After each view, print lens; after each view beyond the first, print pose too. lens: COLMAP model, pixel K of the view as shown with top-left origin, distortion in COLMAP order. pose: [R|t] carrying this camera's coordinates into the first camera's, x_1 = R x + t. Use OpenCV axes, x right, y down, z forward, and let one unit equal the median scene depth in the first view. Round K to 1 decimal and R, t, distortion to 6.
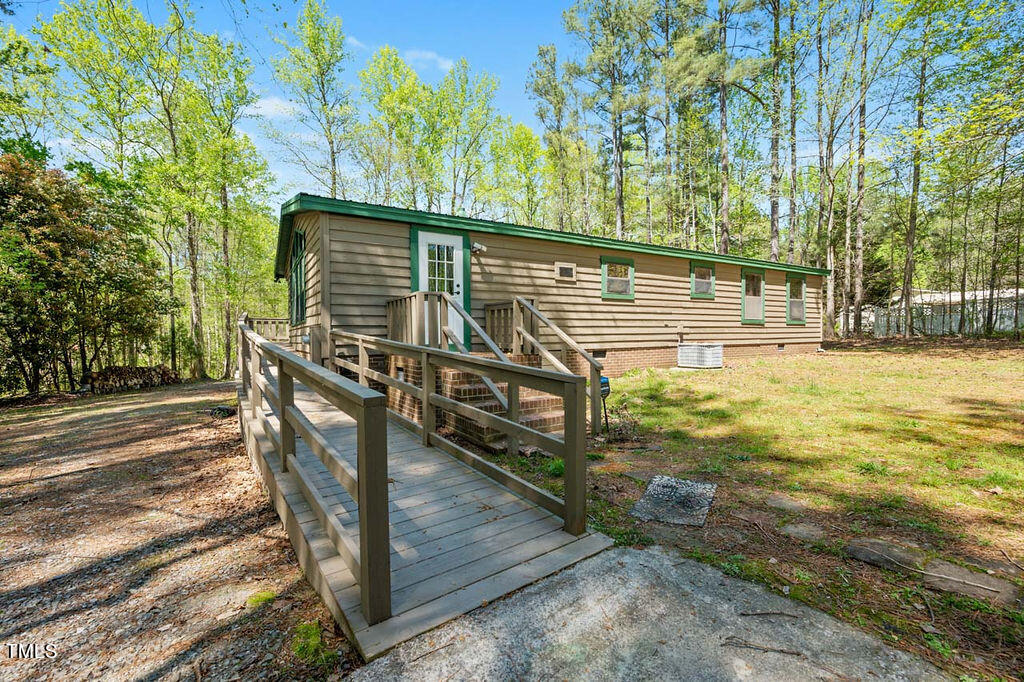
lens RADIAL K [[418.6, 0, 512.0], [0, 418.6, 341.0], [0, 0, 1]] dist [0.000464, -0.000009]
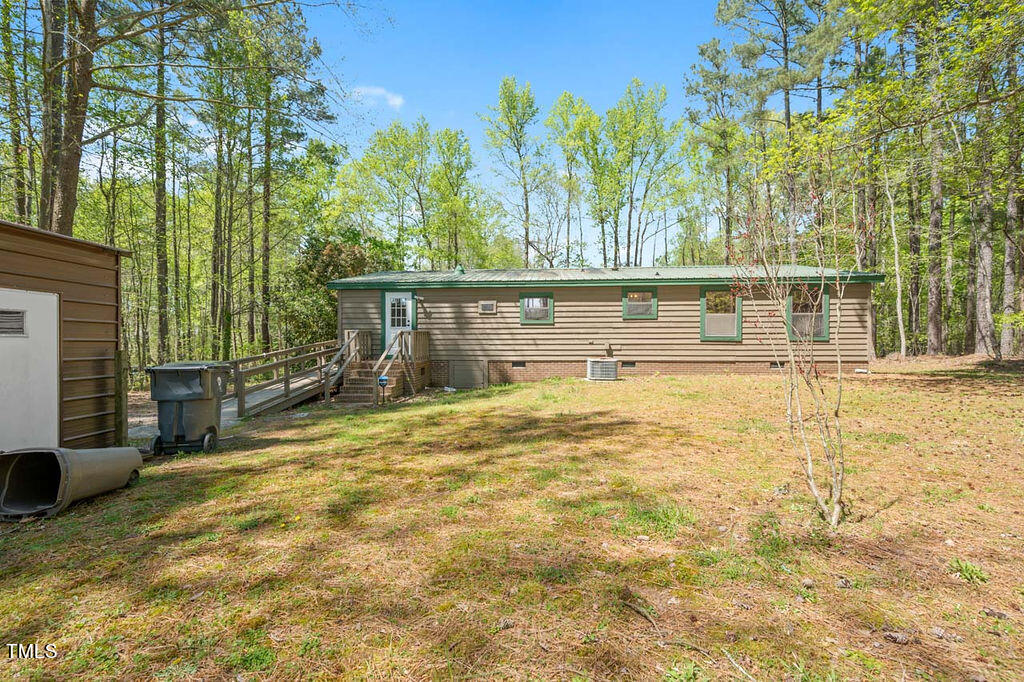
lens RADIAL K [[418.6, 0, 512.0], [0, 418.6, 341.0], [0, 0, 1]] dist [0.000464, -0.000009]
pose [[0.827768, 0.009001, -0.560998, 0.964423], [-0.013206, 0.999907, -0.003441, -0.040652], [0.560915, 0.010257, 0.827810, -0.151028]]
